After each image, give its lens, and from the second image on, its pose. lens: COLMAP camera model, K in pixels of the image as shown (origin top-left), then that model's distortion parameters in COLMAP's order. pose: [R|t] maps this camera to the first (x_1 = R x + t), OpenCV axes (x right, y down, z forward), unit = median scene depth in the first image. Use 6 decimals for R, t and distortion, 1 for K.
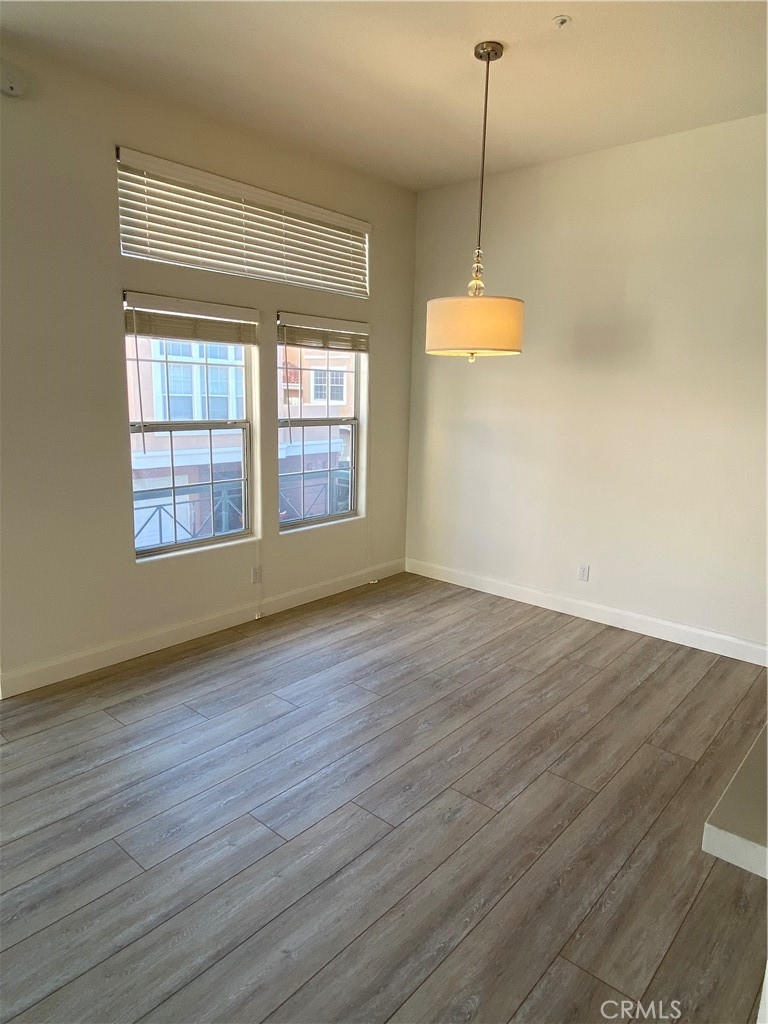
lens RADIAL K [[637.0, 0, 388.7], [0, 637.0, 510.1], [0, 0, 1]] dist [0.057361, -0.072529]
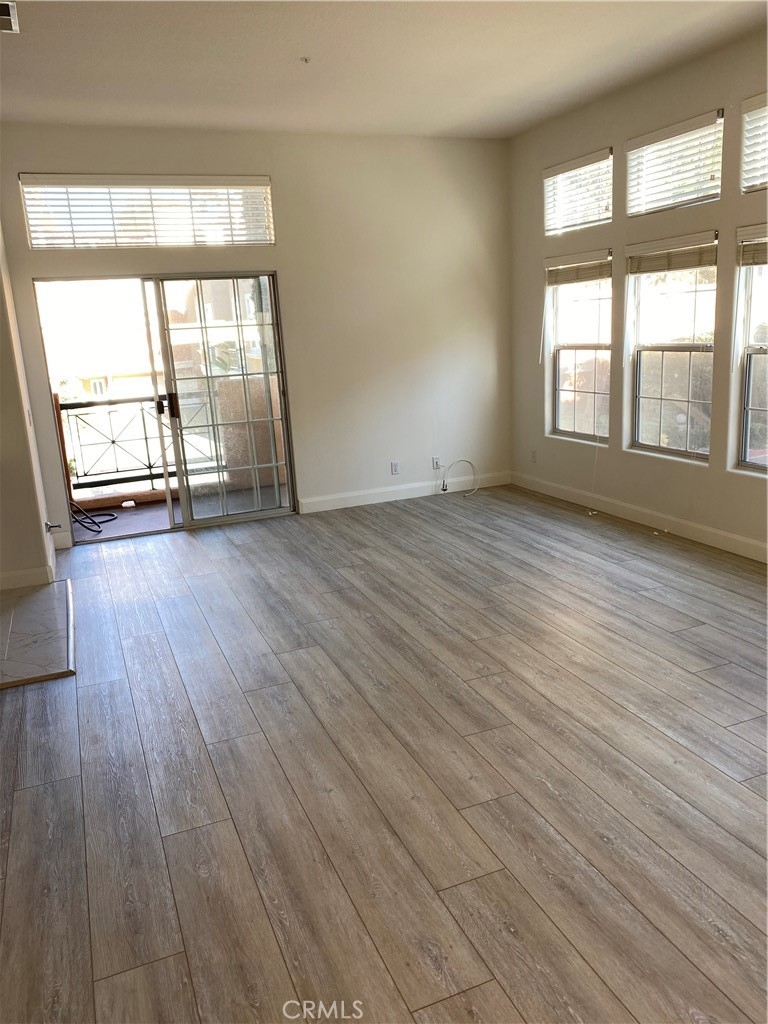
lens RADIAL K [[784.8, 0, 384.0], [0, 784.8, 512.0], [0, 0, 1]] dist [0.075162, -0.110469]
pose [[-0.451519, 0.207653, -0.867762, 0.566343], [-0.123468, 0.948645, 0.291251, -0.156417], [0.883678, 0.238647, -0.402693, 0.889334]]
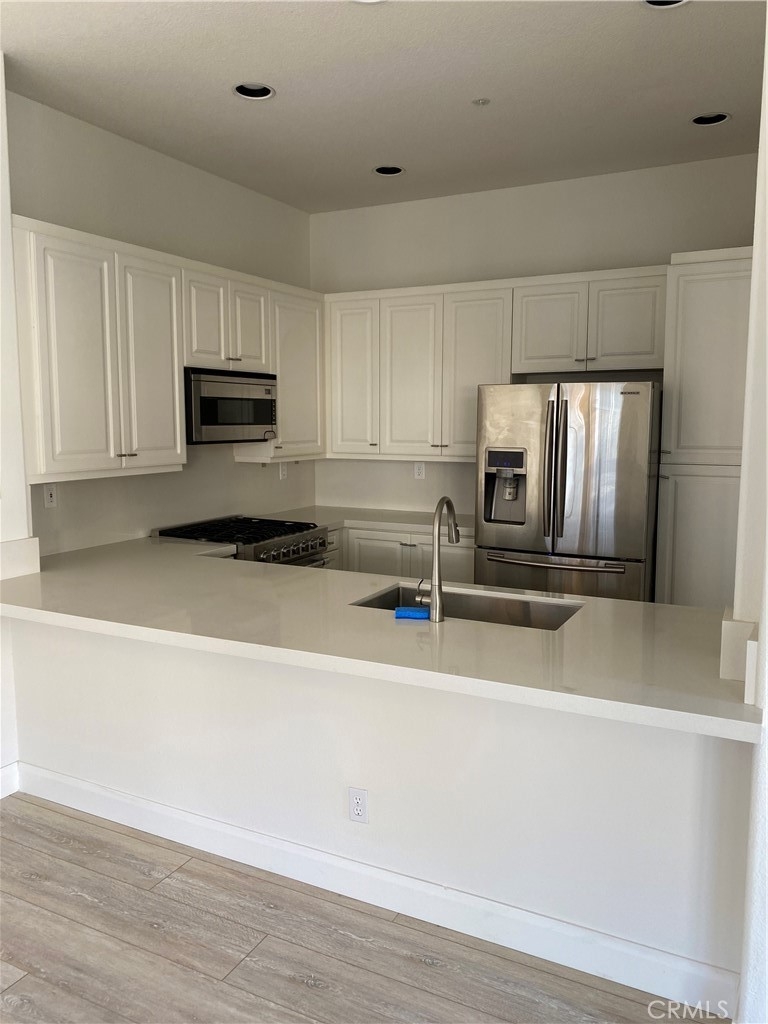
lens RADIAL K [[784.8, 0, 384.0], [0, 784.8, 512.0], [0, 0, 1]] dist [0.075162, -0.110469]
pose [[-0.235285, -0.144354, 0.961147, -0.292060], [0.177852, 0.965816, 0.188593, -0.142014], [-0.955516, 0.215315, -0.201568, 0.624448]]
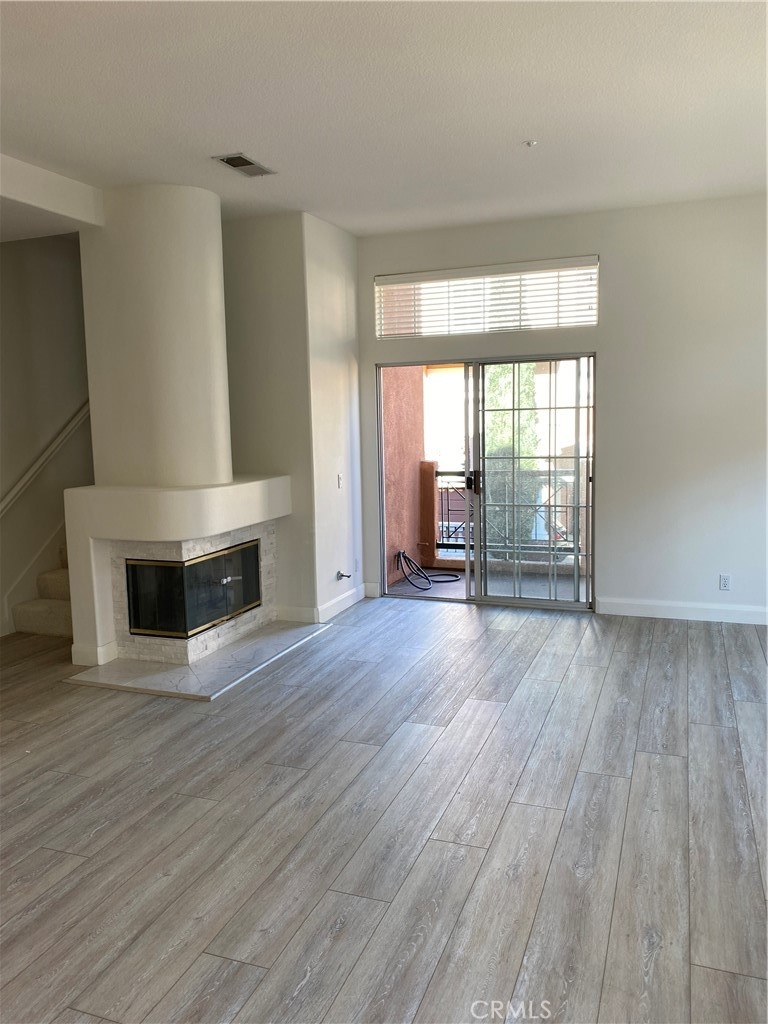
lens RADIAL K [[788.4, 0, 388.4], [0, 788.4, 510.2], [0, 0, 1]] dist [0.038055, -0.043479]
pose [[-0.936360, 0.036308, -0.349158, -0.027456], [-0.069922, 0.955415, 0.286866, -0.262841], [0.344006, 0.293024, -0.892074, 1.307492]]
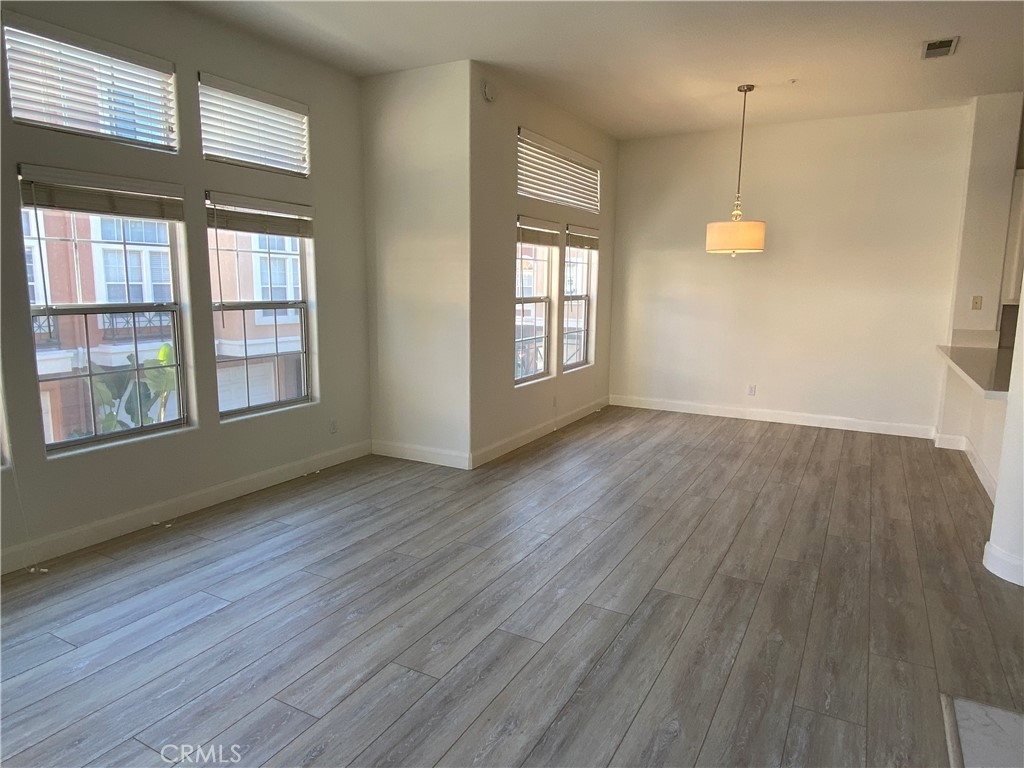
lens RADIAL K [[638.0, 0, 512.2], [0, 638.0, 378.4], [0, 0, 1]] dist [0.120240, -0.150993]
pose [[0.976804, -0.045501, 0.209245, -0.819396], [0.052663, 0.998197, -0.028782, 0.117870], [-0.207558, 0.039134, 0.977440, -0.577890]]
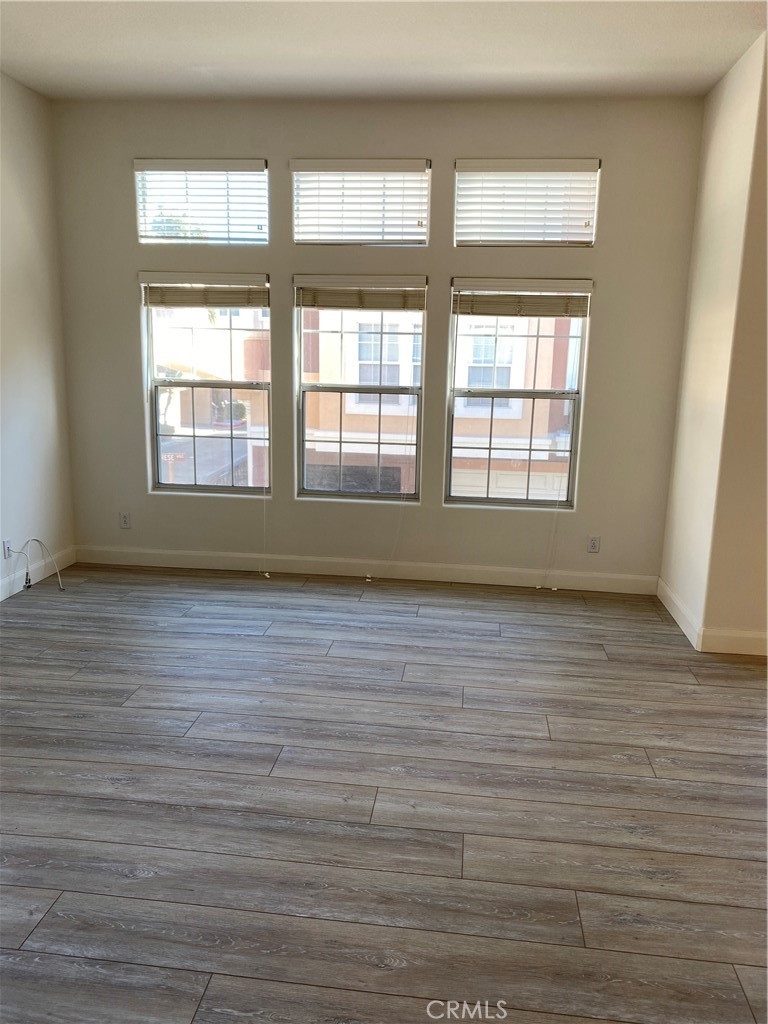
lens RADIAL K [[788.4, 0, 388.4], [0, 788.4, 510.2], [0, 0, 1]] dist [0.038055, -0.043479]
pose [[0.569462, 0.152919, -0.807669, 0.136457], [-0.159486, 0.984427, 0.073937, 0.045839], [0.806398, 0.086708, 0.584982, -0.215105]]
